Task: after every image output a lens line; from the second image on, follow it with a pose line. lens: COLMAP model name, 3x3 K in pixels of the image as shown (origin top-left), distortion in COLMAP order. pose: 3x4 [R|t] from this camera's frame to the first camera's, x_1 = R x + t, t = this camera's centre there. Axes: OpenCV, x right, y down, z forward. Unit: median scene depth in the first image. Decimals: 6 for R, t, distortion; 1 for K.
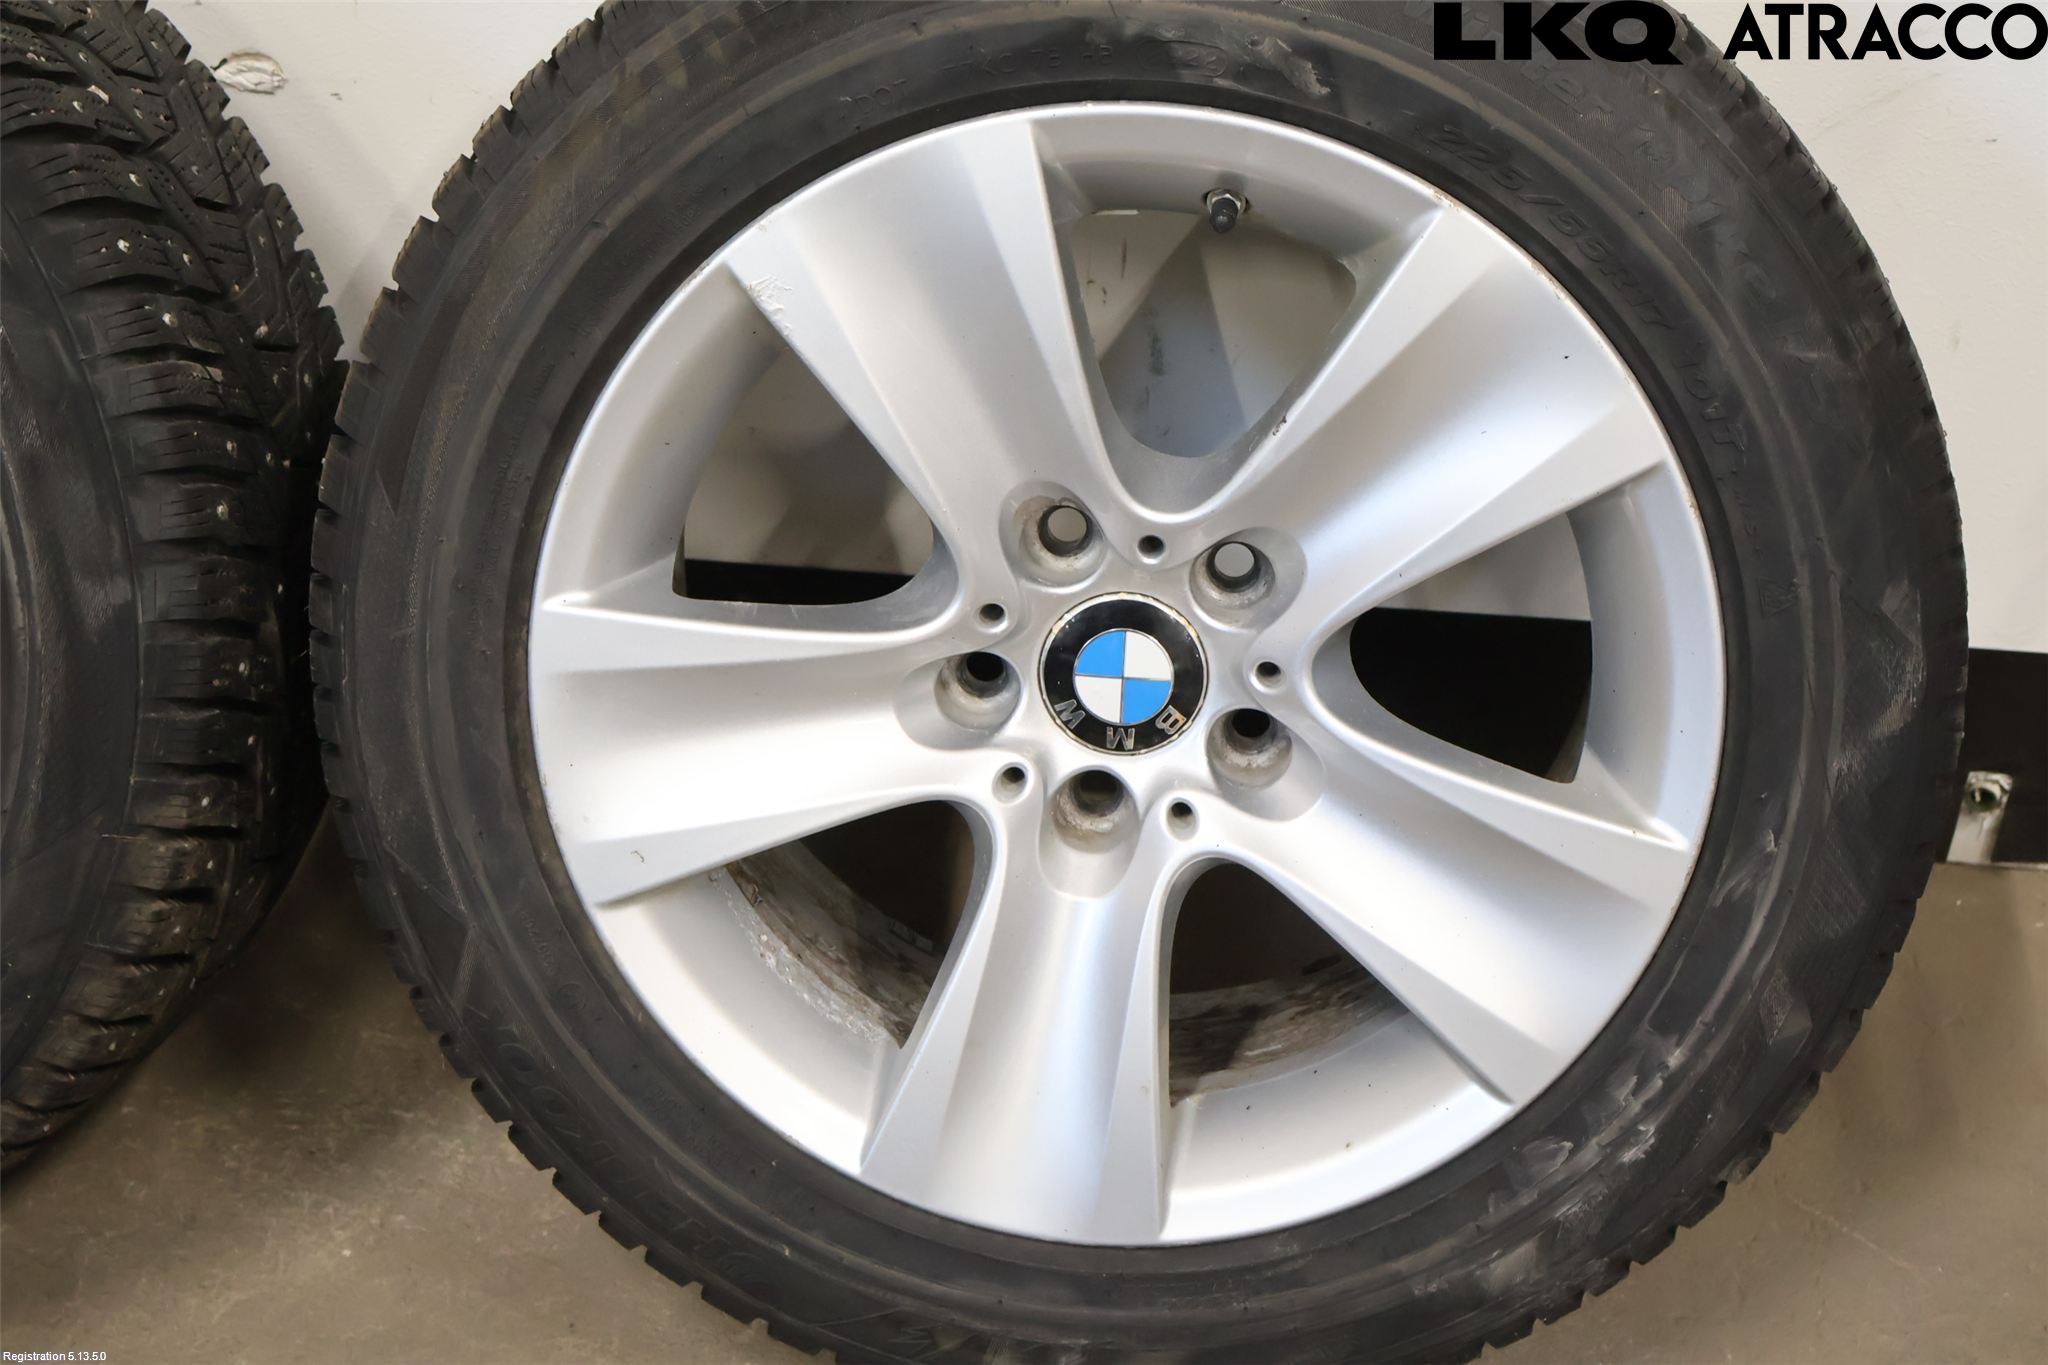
lens RADIAL K [[2957.1, 0, 1019.6], [0, 2957.1, 687.8], [0, 0, 1]] dist [0.130762, 0.000000]
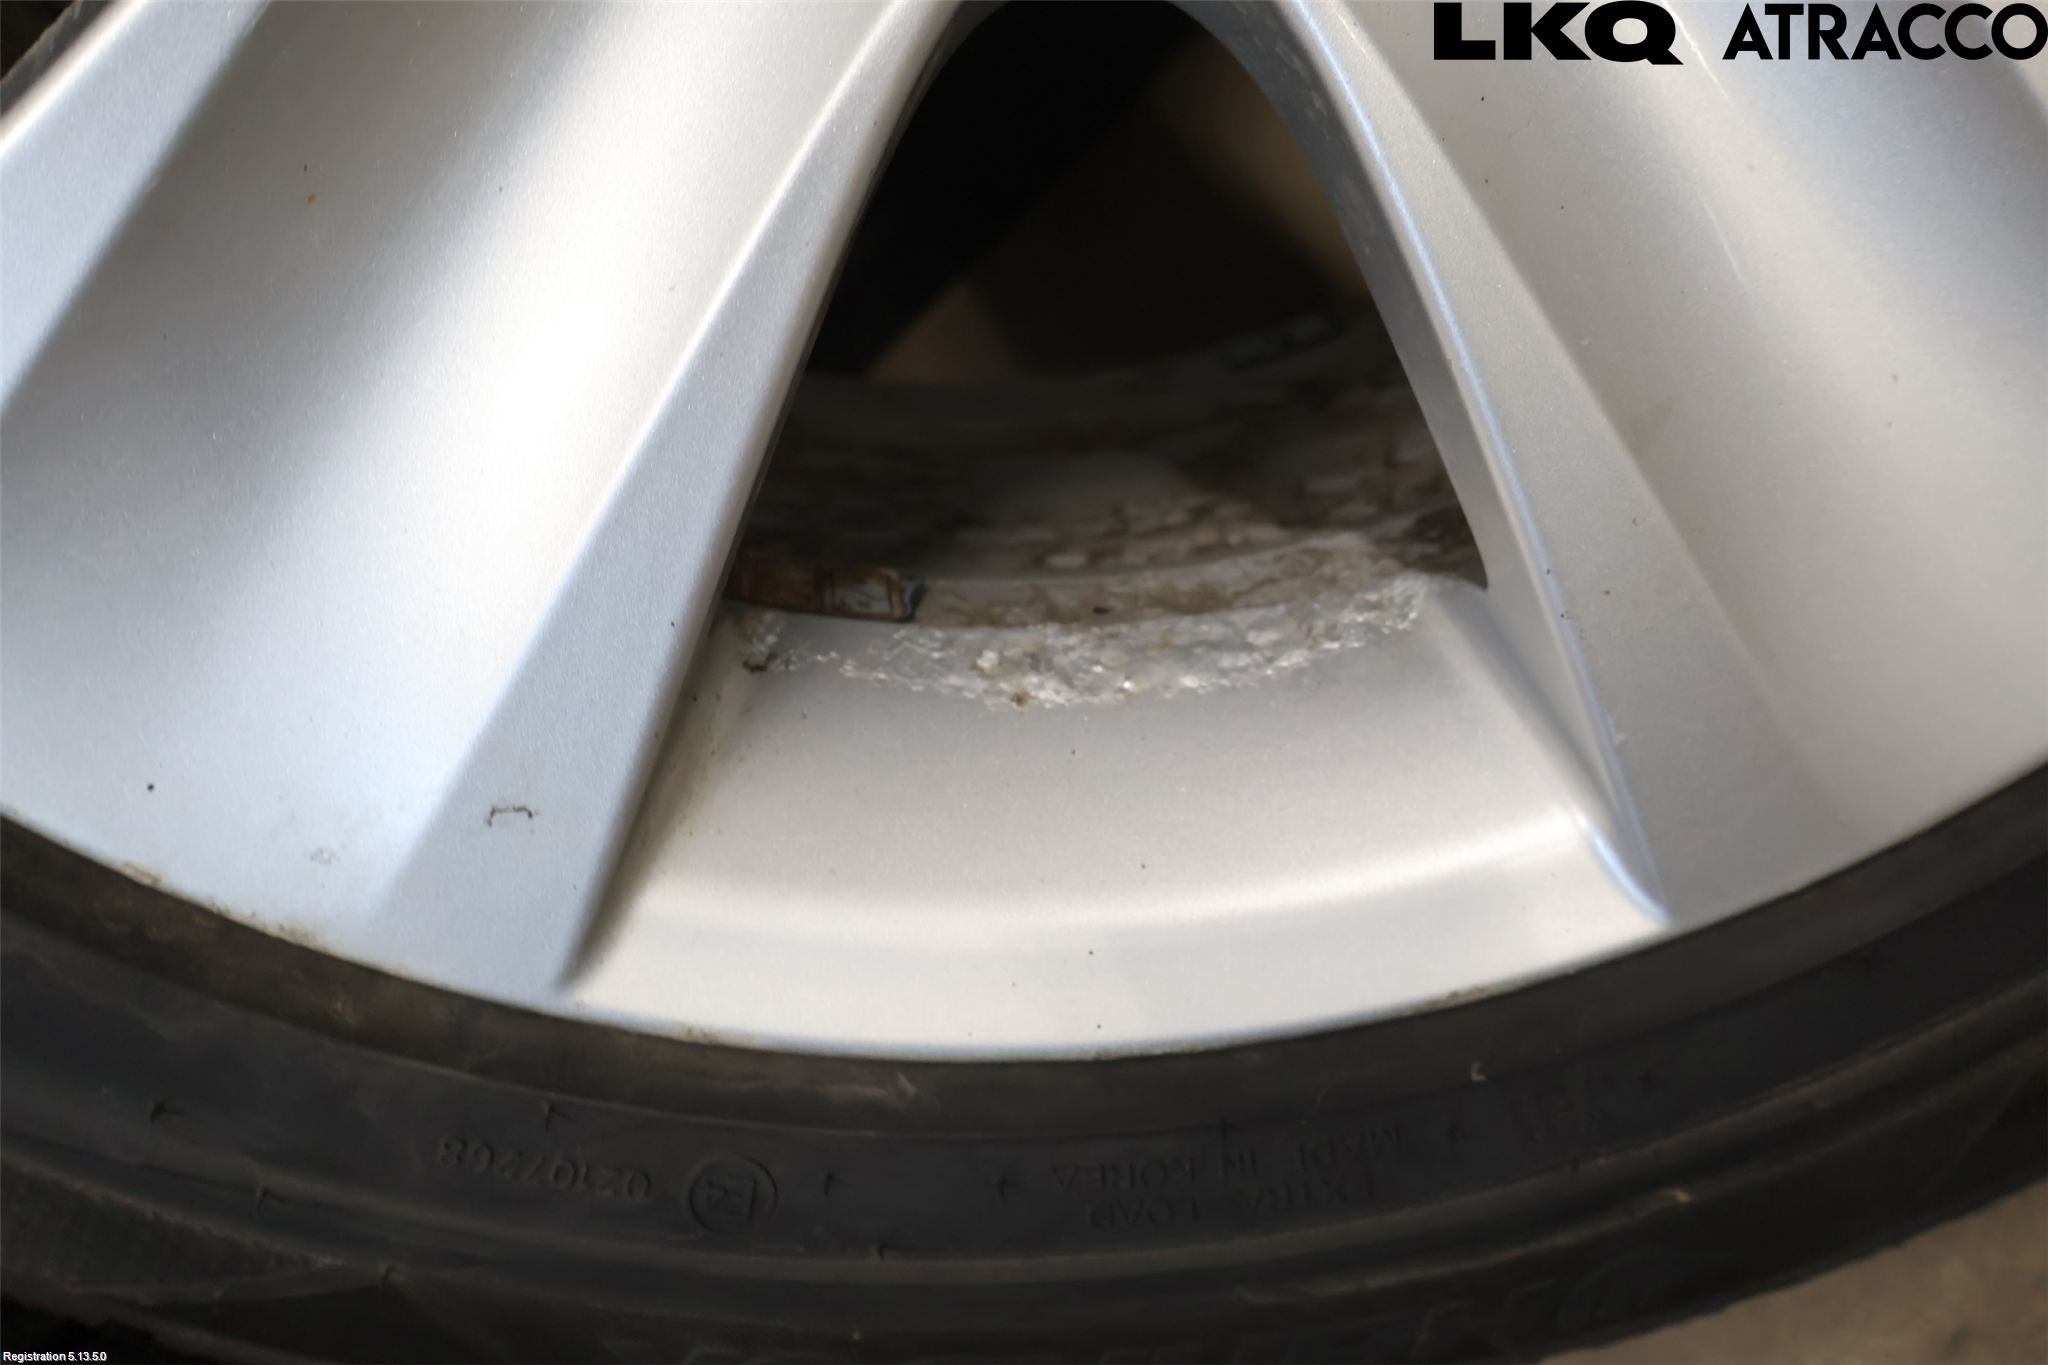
lens RADIAL K [[2341.3, 0, 1023.1], [0, 2341.3, 684.3], [0, 0, 1]] dist [0.002925, 0.000000]
pose [[0.654861, -0.720746, -0.227338, -0.021544], [0.751510, 0.652846, 0.095005, 0.062853], [0.079942, -0.233062, 0.969171, 0.727962]]
